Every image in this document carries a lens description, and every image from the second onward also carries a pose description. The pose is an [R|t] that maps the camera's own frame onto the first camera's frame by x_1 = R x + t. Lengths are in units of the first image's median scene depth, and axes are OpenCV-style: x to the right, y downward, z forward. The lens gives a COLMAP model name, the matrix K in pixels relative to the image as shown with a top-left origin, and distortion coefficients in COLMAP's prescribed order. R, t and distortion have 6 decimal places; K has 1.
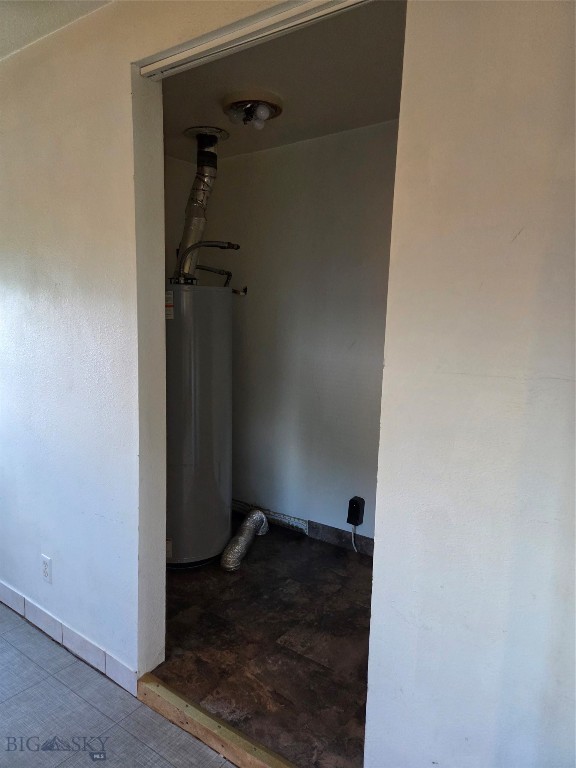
lens RADIAL K [[513.5, 0, 287.8], [0, 513.5, 383.9], [0, 0, 1]] dist [0.035307, -0.002317]
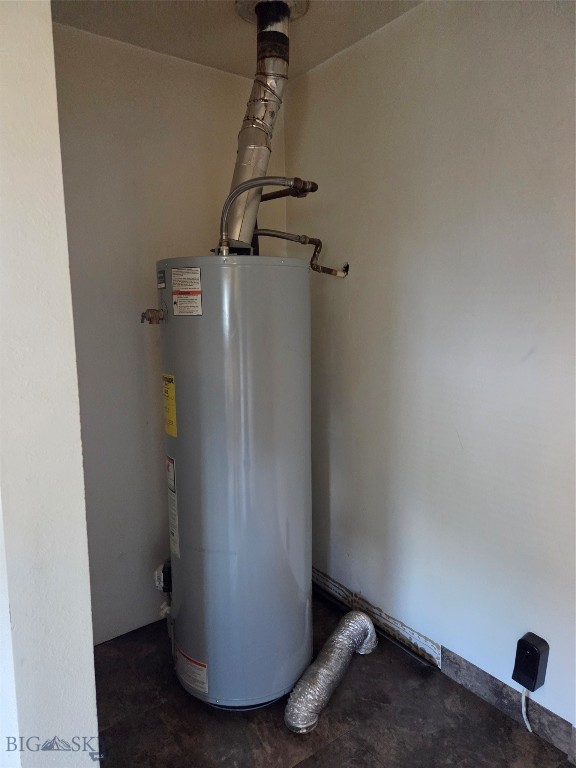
lens RADIAL K [[513.5, 0, 287.3], [0, 513.5, 384.3], [0, 0, 1]] dist [0.035307, -0.002317]
pose [[0.953108, 0.023138, -0.301746, 0.047401], [-0.022815, 0.999729, 0.004593, -0.042872], [0.301771, 0.002507, 0.953377, 0.397243]]
